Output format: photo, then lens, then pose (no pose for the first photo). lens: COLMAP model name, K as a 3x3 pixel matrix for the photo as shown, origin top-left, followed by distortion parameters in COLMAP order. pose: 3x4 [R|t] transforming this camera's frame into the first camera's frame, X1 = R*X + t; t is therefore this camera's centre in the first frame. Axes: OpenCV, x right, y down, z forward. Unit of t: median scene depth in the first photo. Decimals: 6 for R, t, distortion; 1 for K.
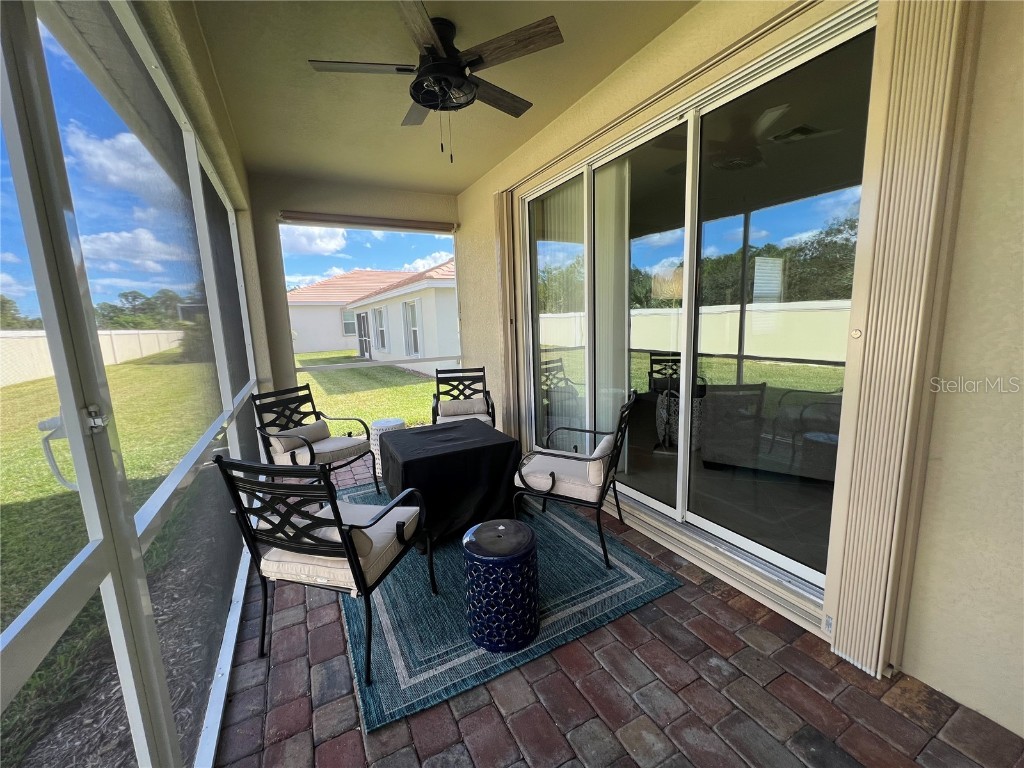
lens RADIAL K [[411.3, 0, 512.3], [0, 411.3, 383.8], [0, 0, 1]] dist [-0.003232, 0.000987]
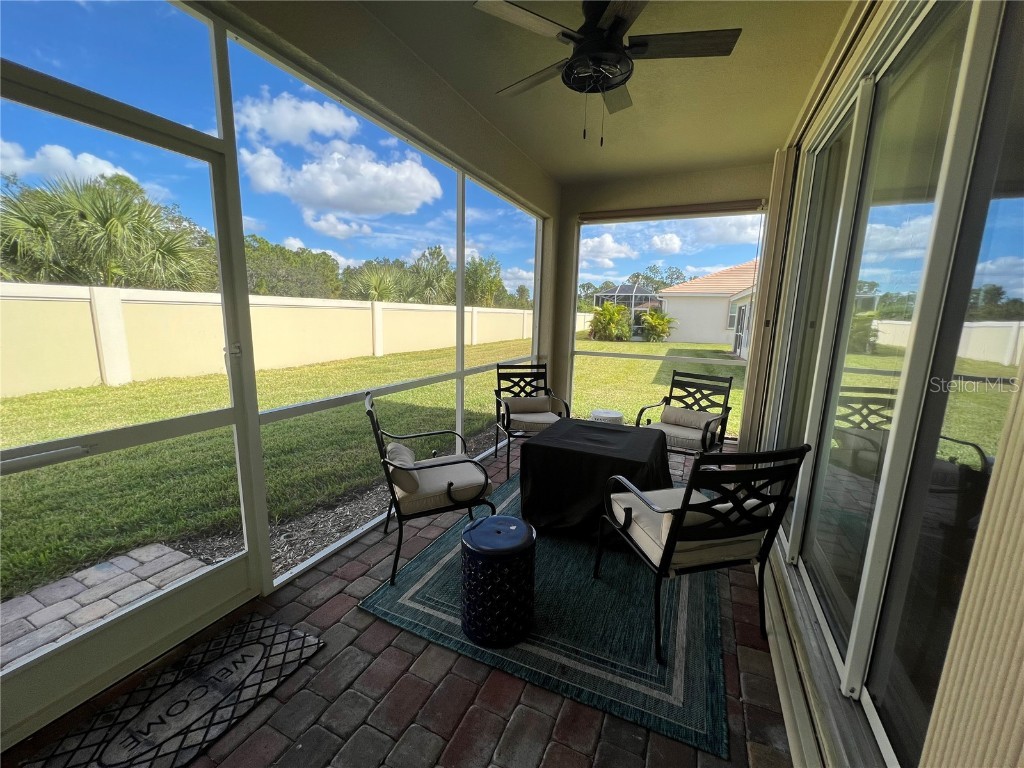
lens RADIAL K [[411.3, 0, 511.4], [0, 411.3, 384.3], [0, 0, 1]] dist [-0.003232, 0.000987]
pose [[0.607968, 0.184372, -0.772257, 0.578044], [-0.167014, 0.980599, 0.102628, -0.074344], [0.776196, 0.066583, 0.626966, 0.311766]]
